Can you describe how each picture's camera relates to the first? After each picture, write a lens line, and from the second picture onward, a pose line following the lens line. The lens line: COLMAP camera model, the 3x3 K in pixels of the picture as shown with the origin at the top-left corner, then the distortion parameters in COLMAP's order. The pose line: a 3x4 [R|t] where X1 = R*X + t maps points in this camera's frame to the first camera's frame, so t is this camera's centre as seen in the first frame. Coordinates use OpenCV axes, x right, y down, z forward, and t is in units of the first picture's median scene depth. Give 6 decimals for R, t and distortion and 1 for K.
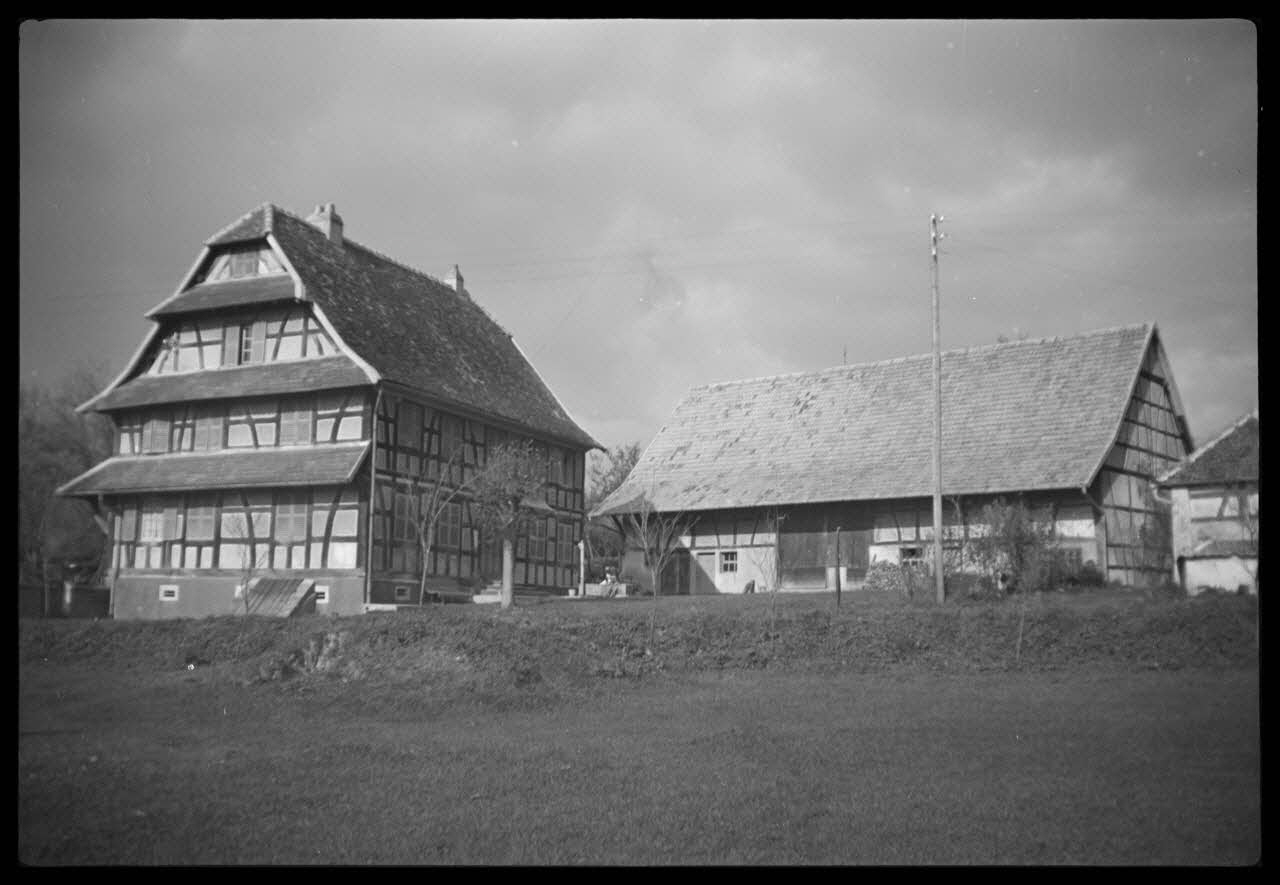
lens RADIAL K [[1306.1, 0, 640.0], [0, 1306.1, 442.5], [0, 0, 1]] dist [-0.127186, -0.001499]
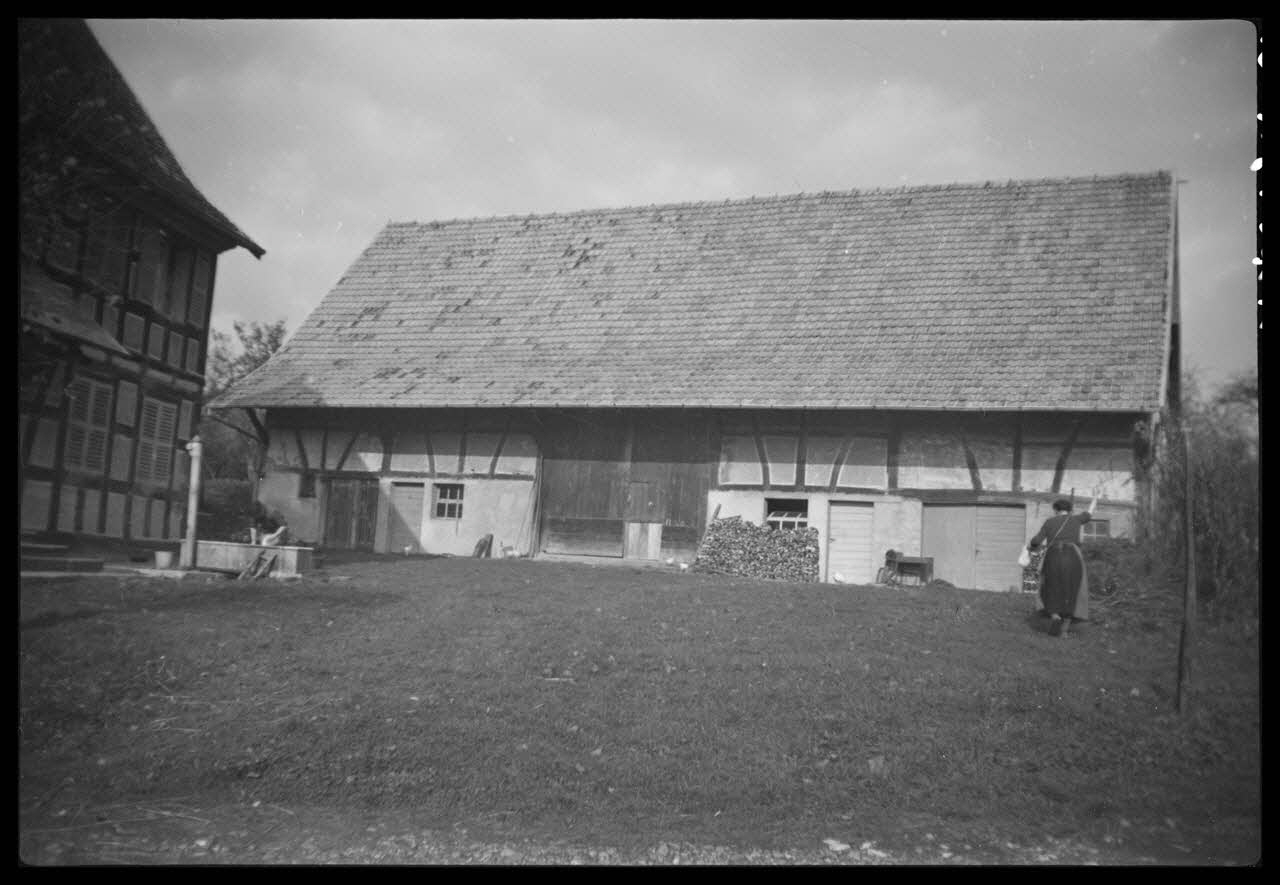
lens RADIAL K [[1306.1, 0, 640.0], [0, 1306.1, 442.5], [0, 0, 1]] dist [-0.127186, -0.001499]
pose [[0.955169, 0.072378, 0.287076, -0.022058], [-0.086305, 0.995613, 0.036141, 0.040650], [-0.283201, -0.059297, 0.957226, 0.460409]]
